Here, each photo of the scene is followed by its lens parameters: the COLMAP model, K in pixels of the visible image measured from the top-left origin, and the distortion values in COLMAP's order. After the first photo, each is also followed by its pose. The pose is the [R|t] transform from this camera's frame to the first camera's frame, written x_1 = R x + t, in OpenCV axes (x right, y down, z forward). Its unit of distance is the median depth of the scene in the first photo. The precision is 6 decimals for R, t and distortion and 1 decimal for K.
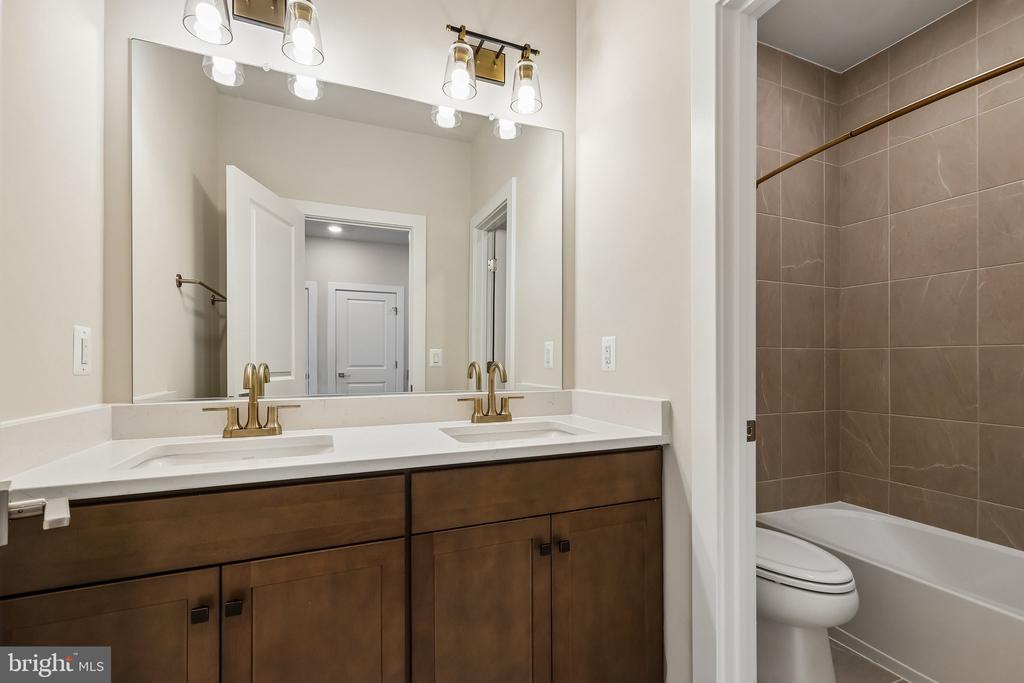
lens RADIAL K [[449.9, 0, 514.2], [0, 449.9, 347.7], [0, 0, 1]] dist [0.002540, -0.000230]
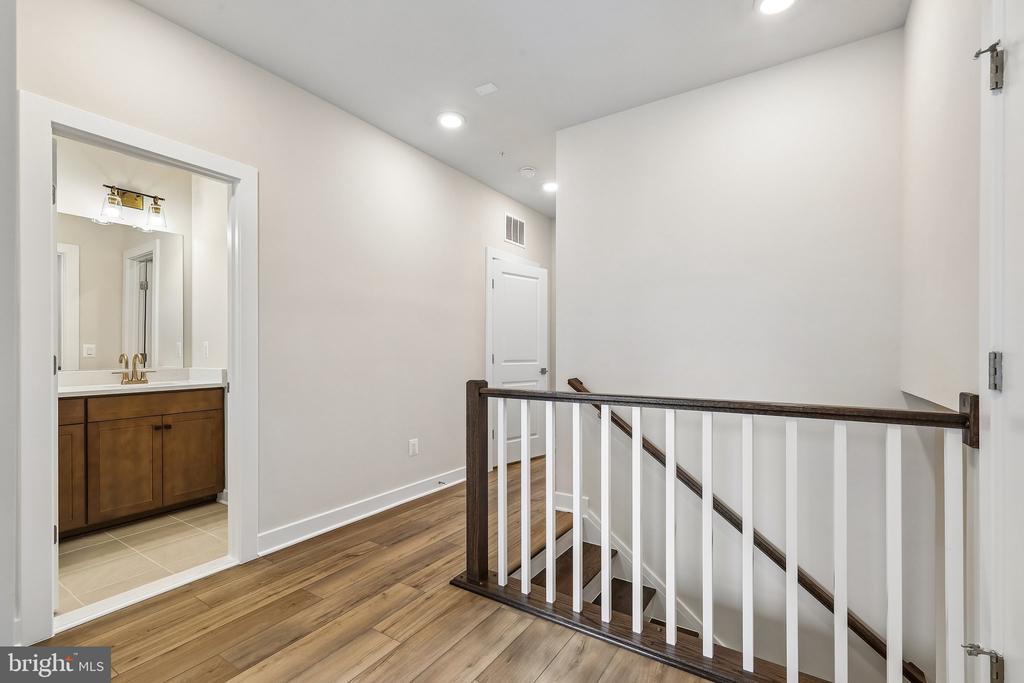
lens RADIAL K [[449.9, 0, 514.2], [0, 449.9, 347.7], [0, 0, 1]] dist [0.002540, -0.000230]
pose [[0.823735, -0.001468, 0.566973, 0.226586], [-0.010693, 0.999779, 0.018124, -0.055761], [-0.566874, -0.020992, 0.823537, -1.775707]]
